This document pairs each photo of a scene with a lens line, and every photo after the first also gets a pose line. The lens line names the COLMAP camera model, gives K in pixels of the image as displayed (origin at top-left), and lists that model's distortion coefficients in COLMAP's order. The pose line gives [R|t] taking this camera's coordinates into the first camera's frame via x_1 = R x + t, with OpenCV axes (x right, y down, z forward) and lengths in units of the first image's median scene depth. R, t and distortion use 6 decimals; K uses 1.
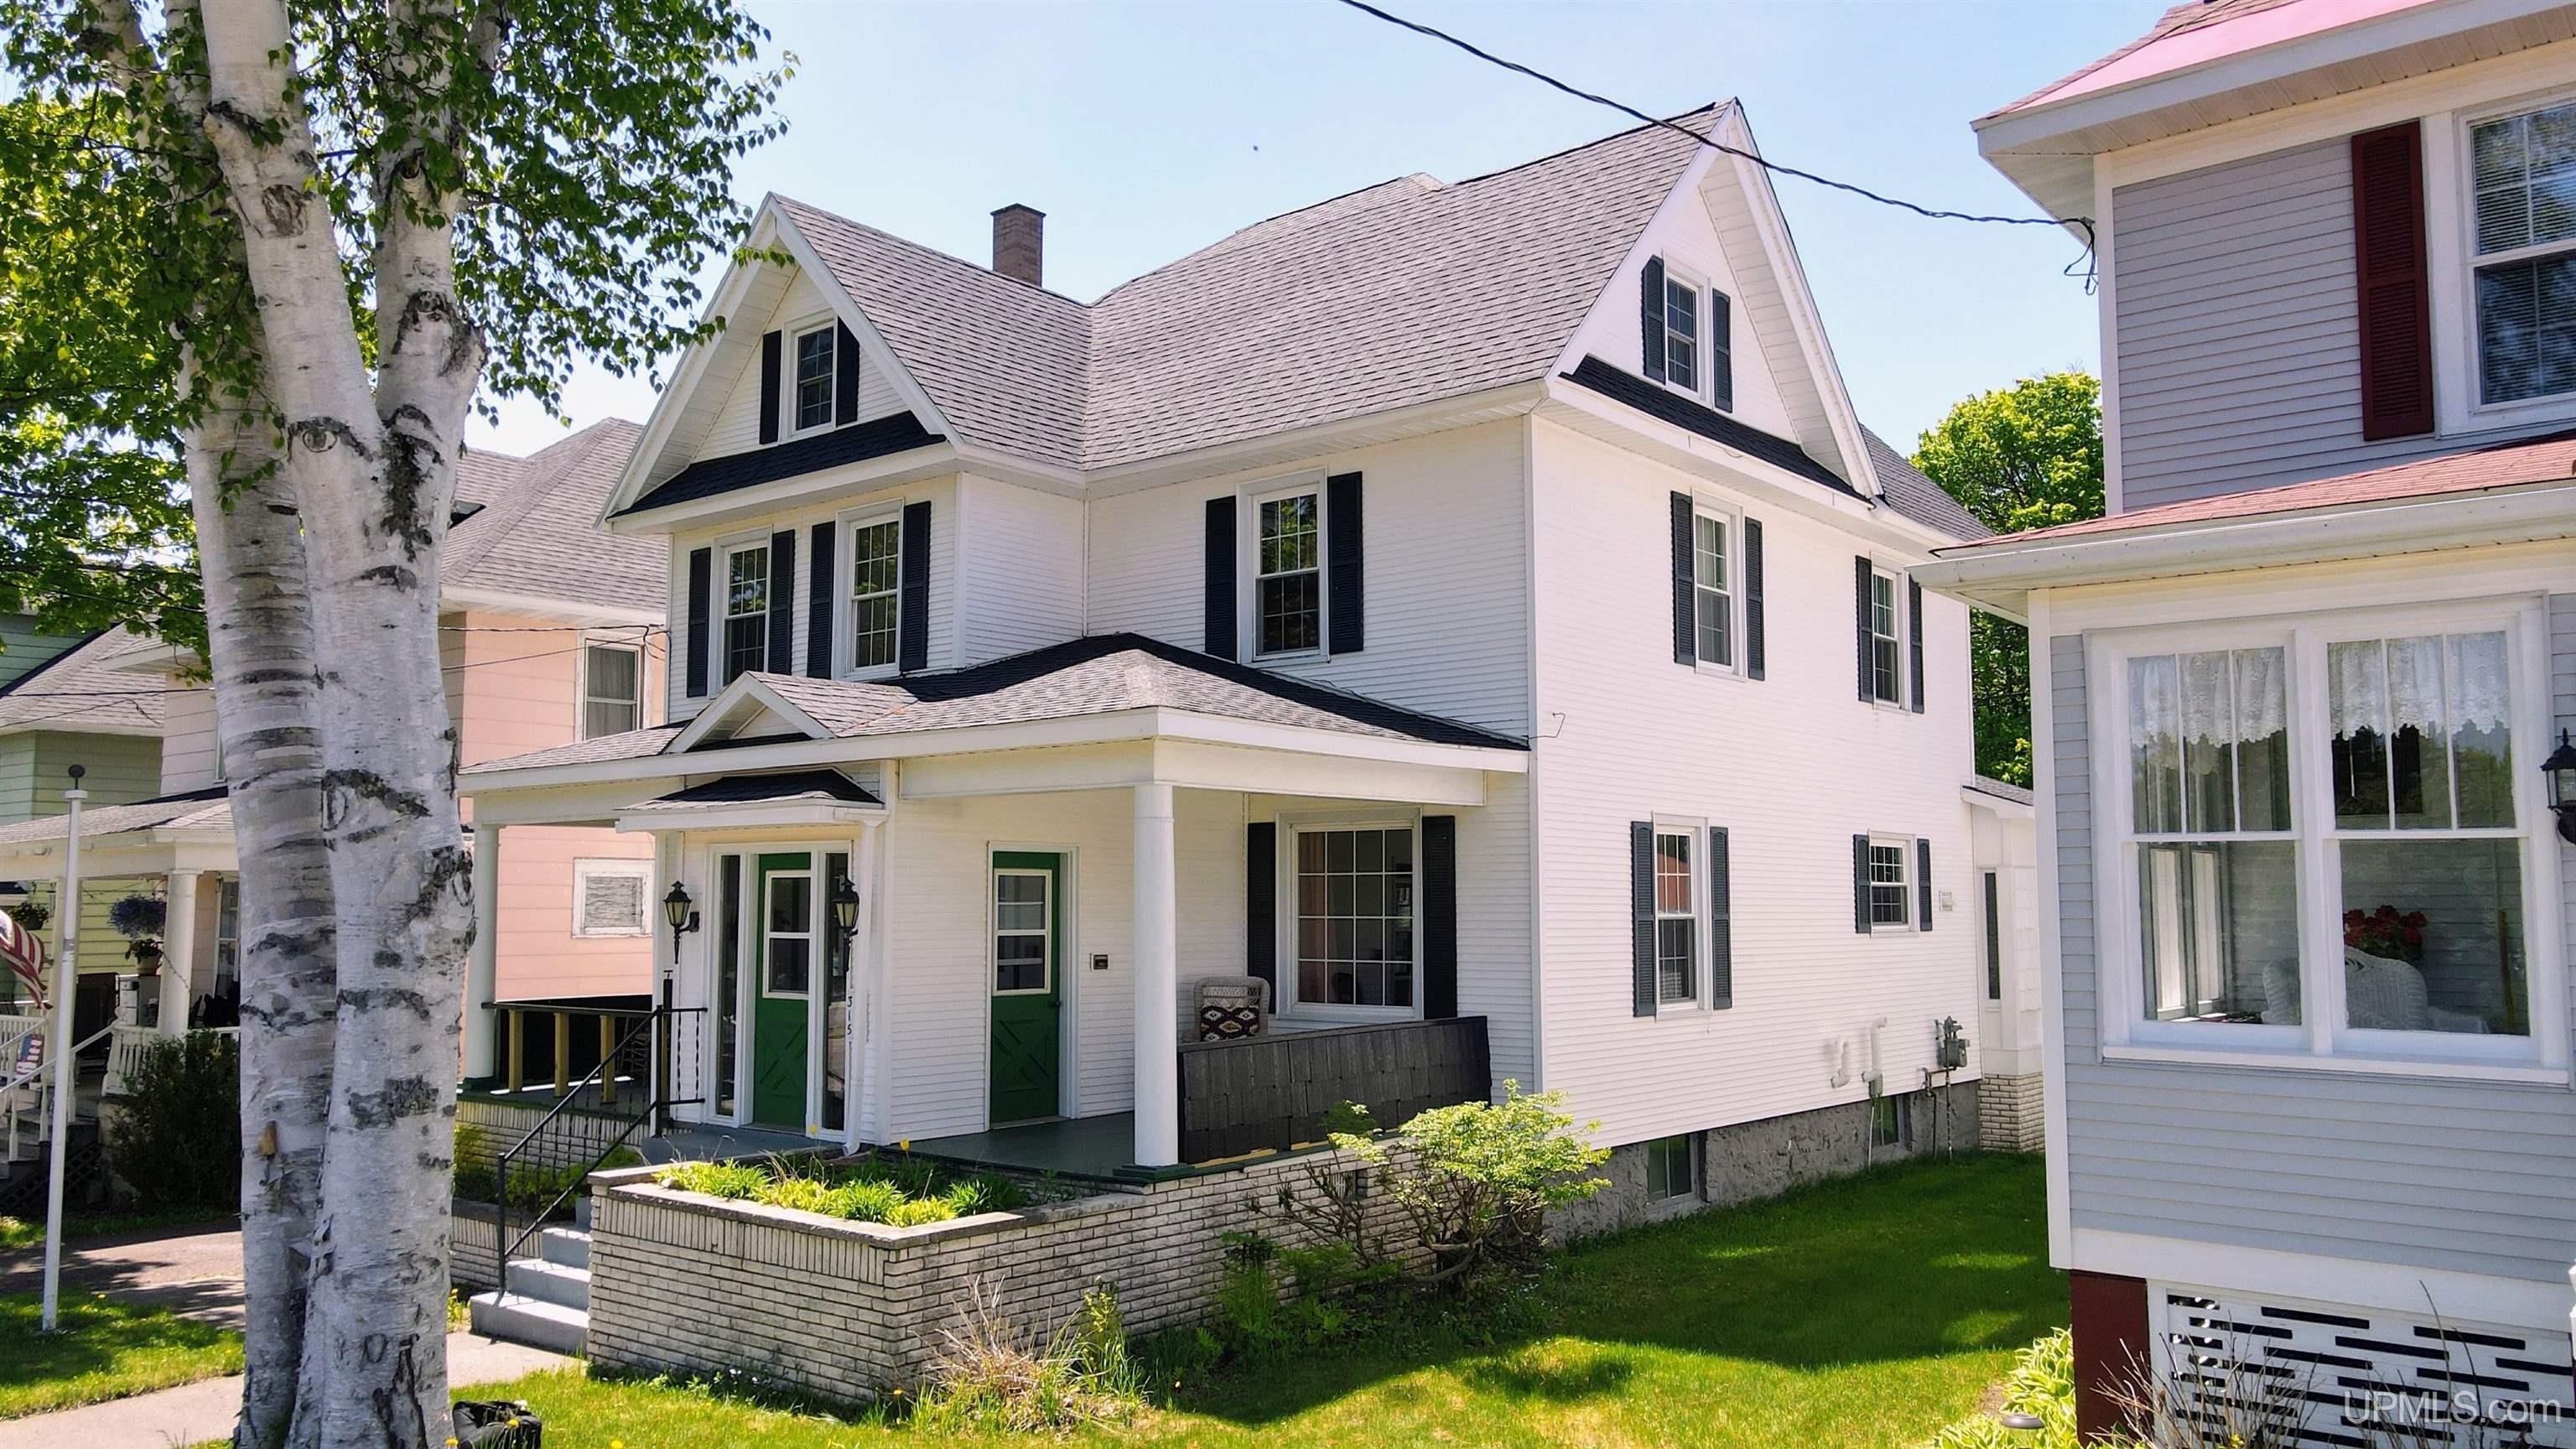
lens RADIAL K [[1881.3, 0, 1315.8], [0, 1881.3, 715.7], [0, 0, 1]] dist [0.030379, 0.005010]
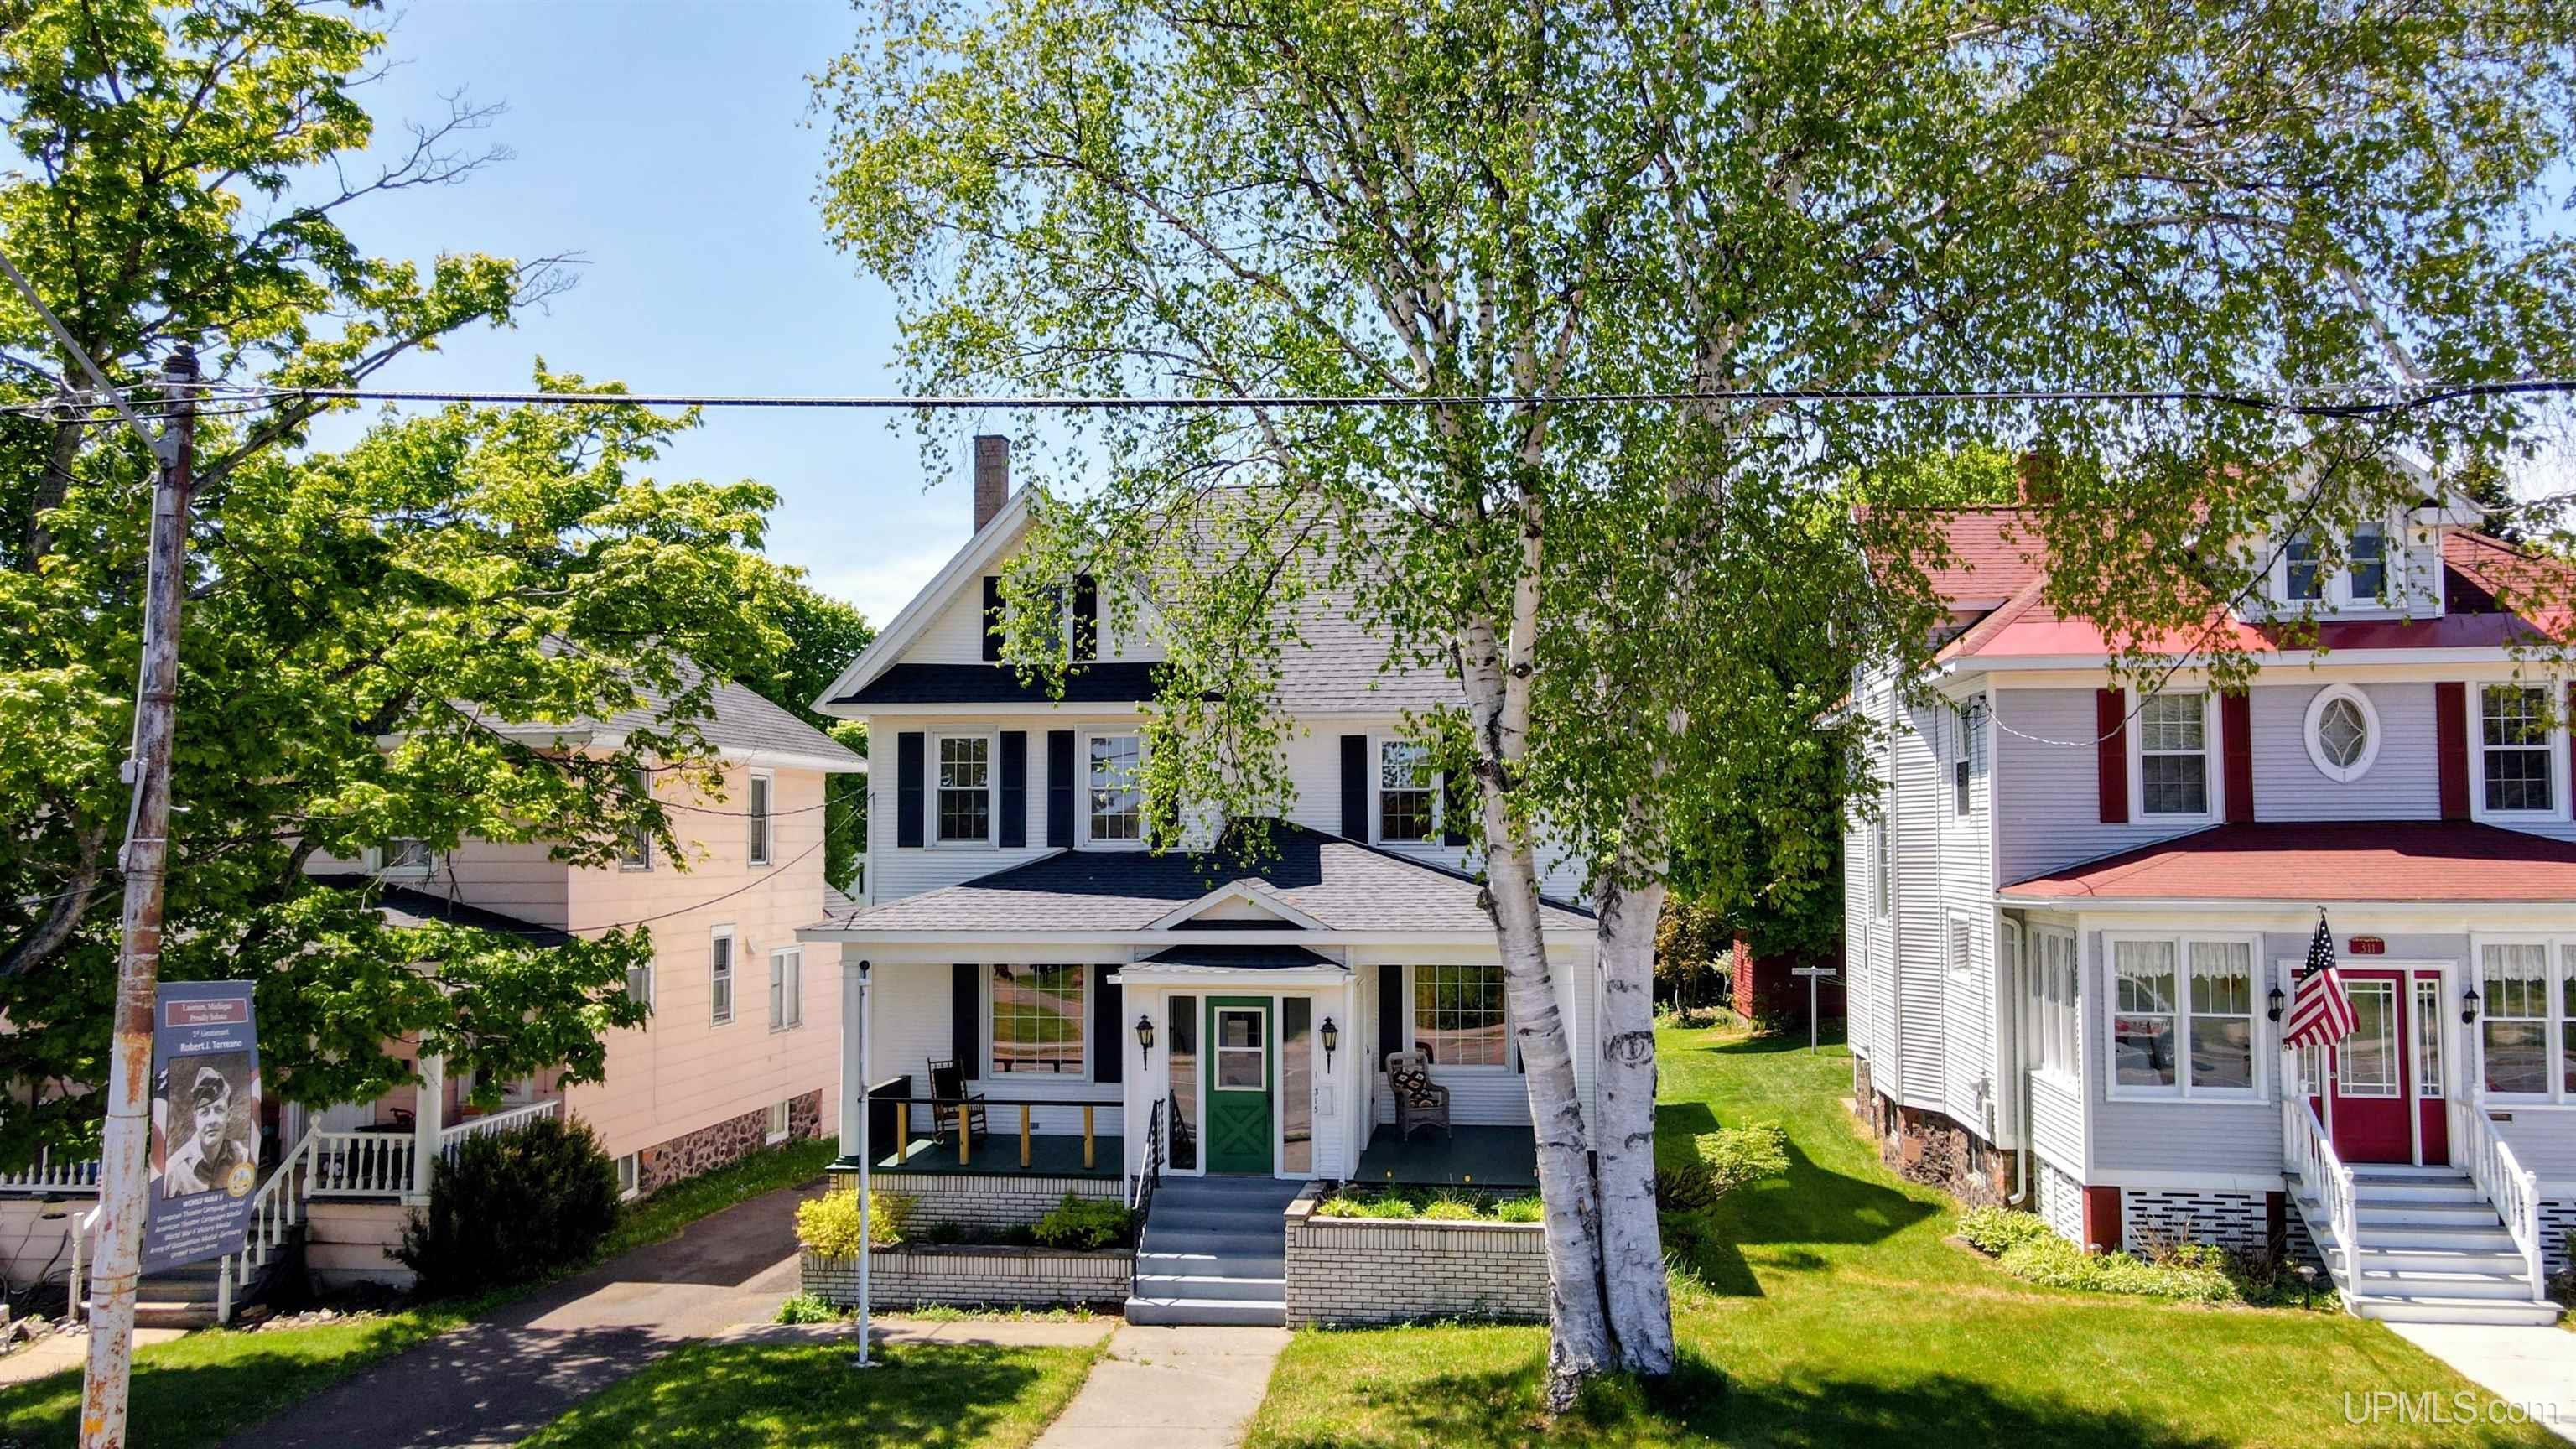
lens RADIAL K [[1882.8, 0, 1279.0], [0, 1882.8, 742.5], [0, 0, 1]] dist [0.026240, 0.009646]
pose [[0.849326, 0.026353, 0.527210, -1.005351], [-0.050686, 0.998210, 0.031759, -0.172614], [-0.525430, -0.053696, 0.849141, -0.287892]]
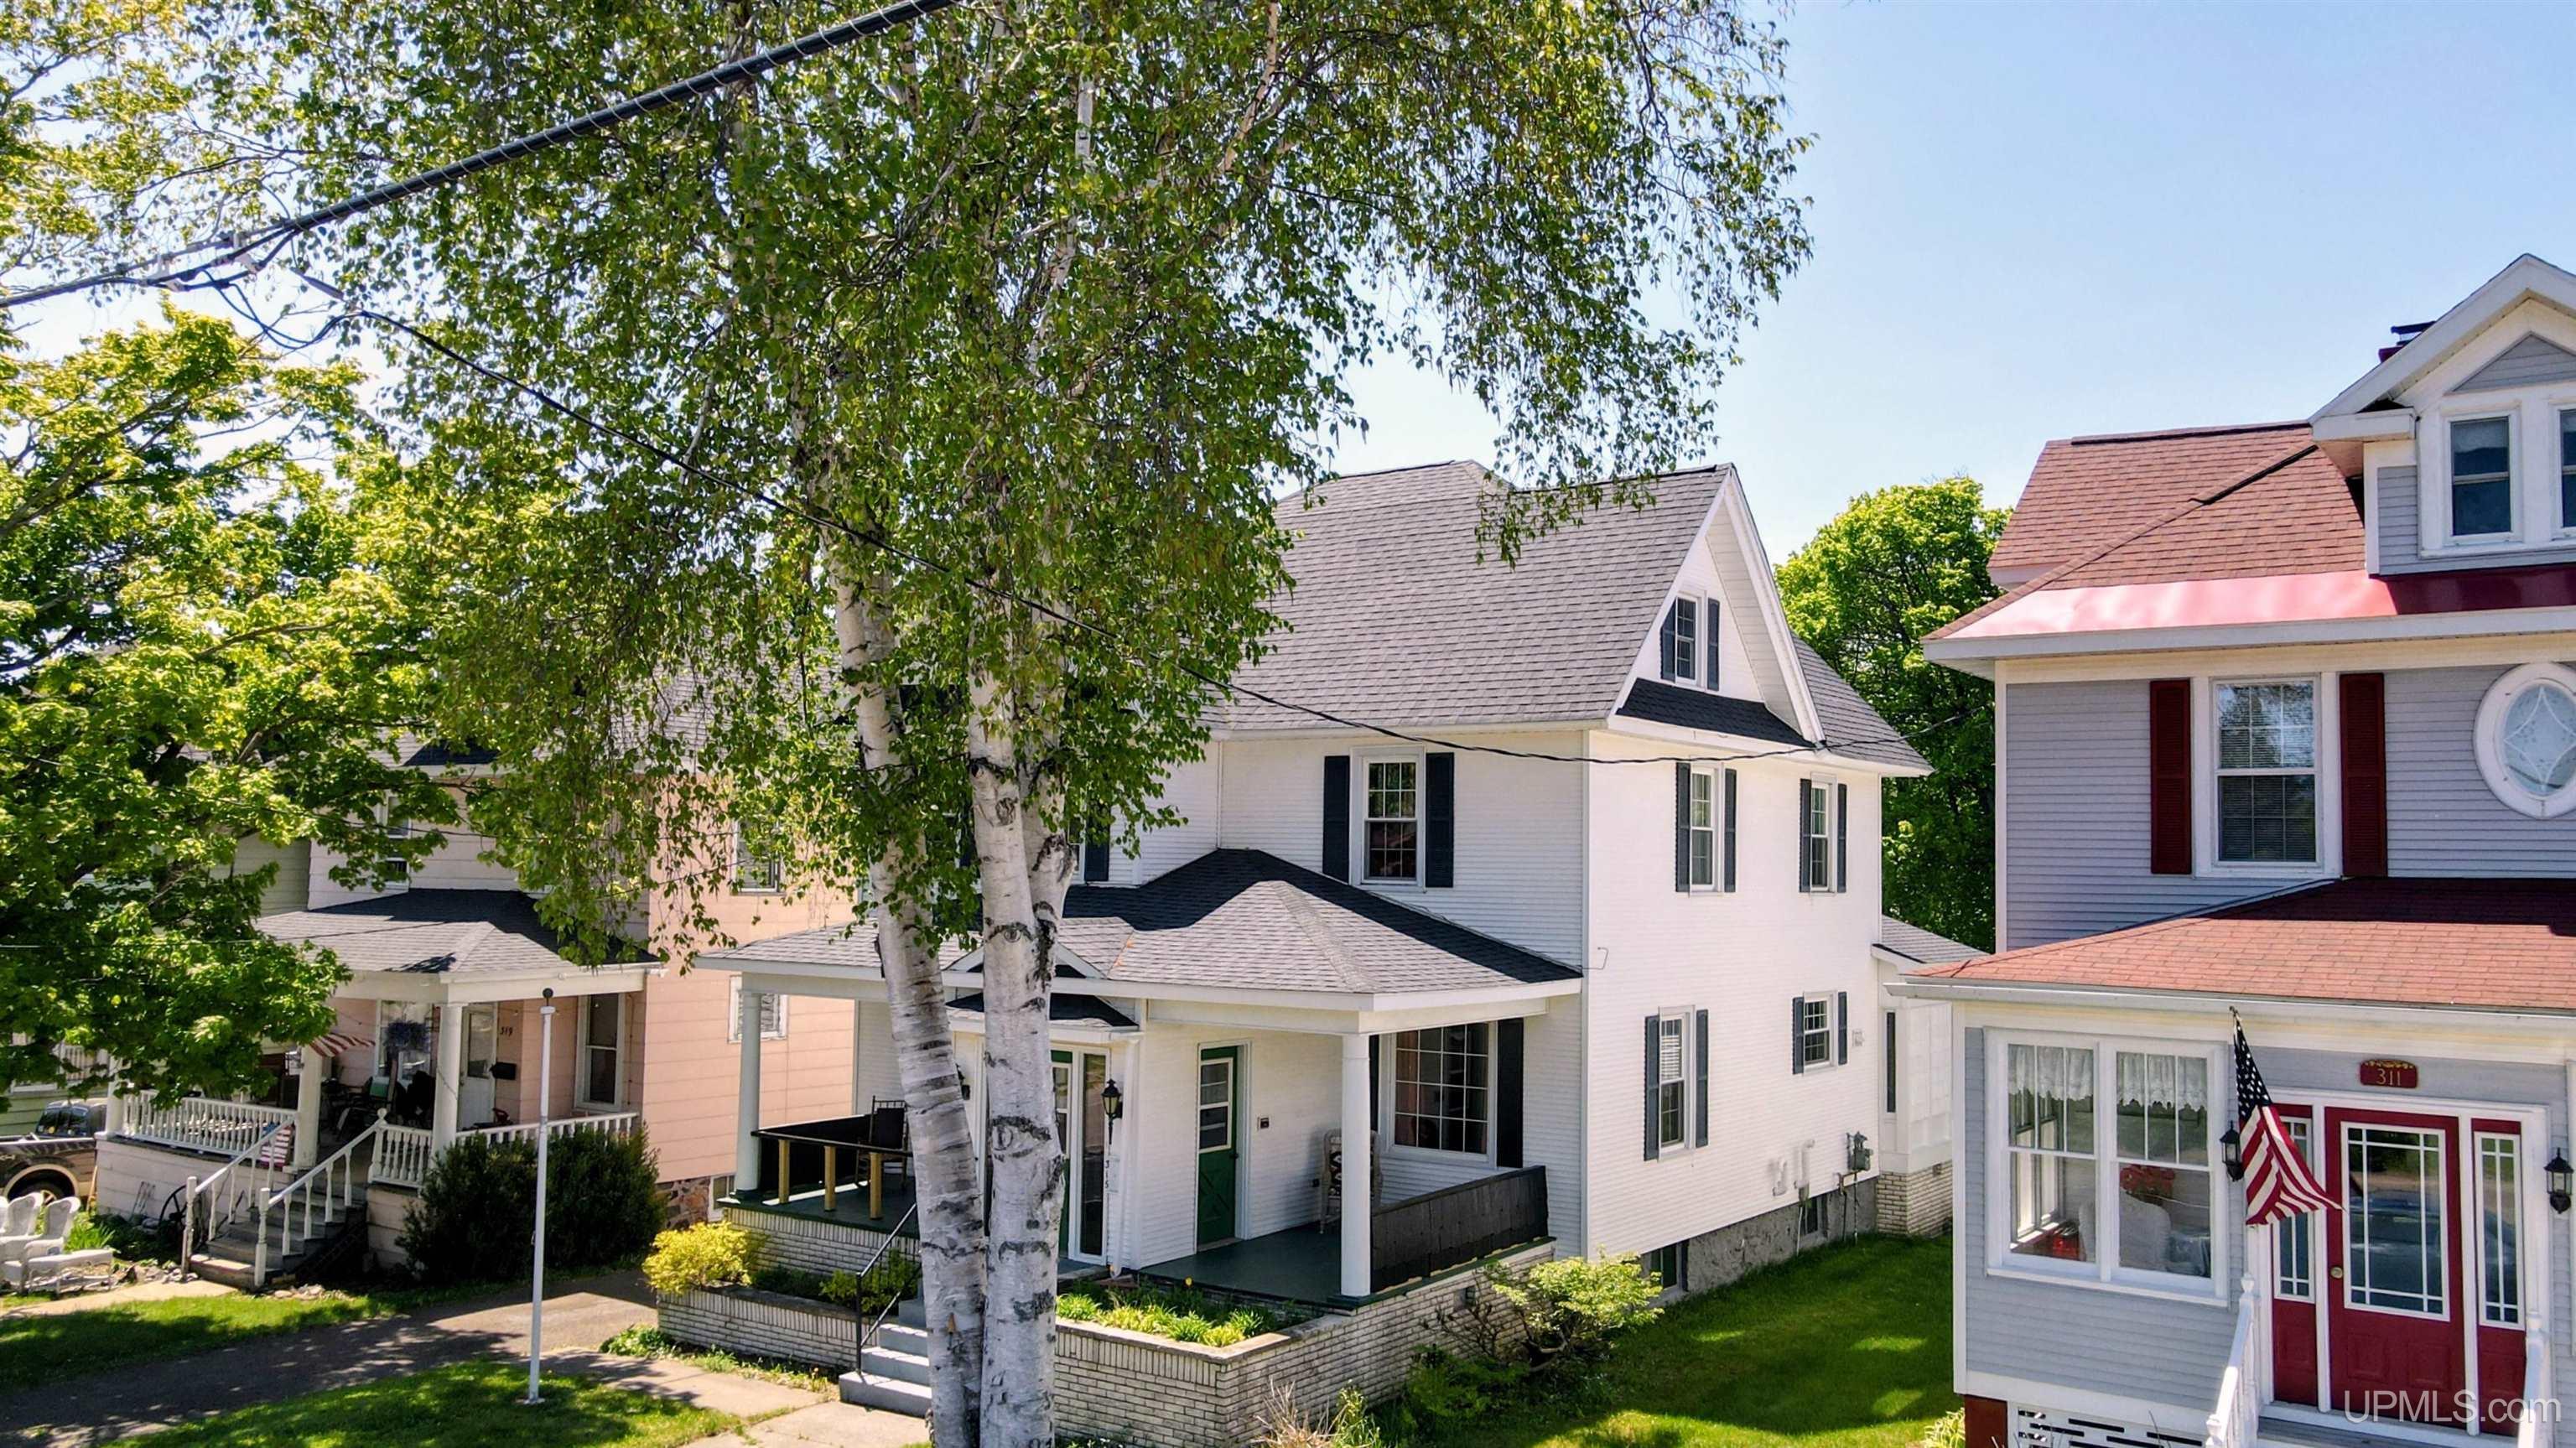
lens RADIAL K [[1982.8, 0, 1317.9], [0, 1982.8, 732.9], [0, 0, 1]] dist [0.037666, 0.006146]
pose [[0.996623, 0.022878, 0.078862, -0.192704], [-0.025516, 0.999142, 0.032607, -0.196153], [-0.078049, -0.034510, 0.996352, -0.416711]]
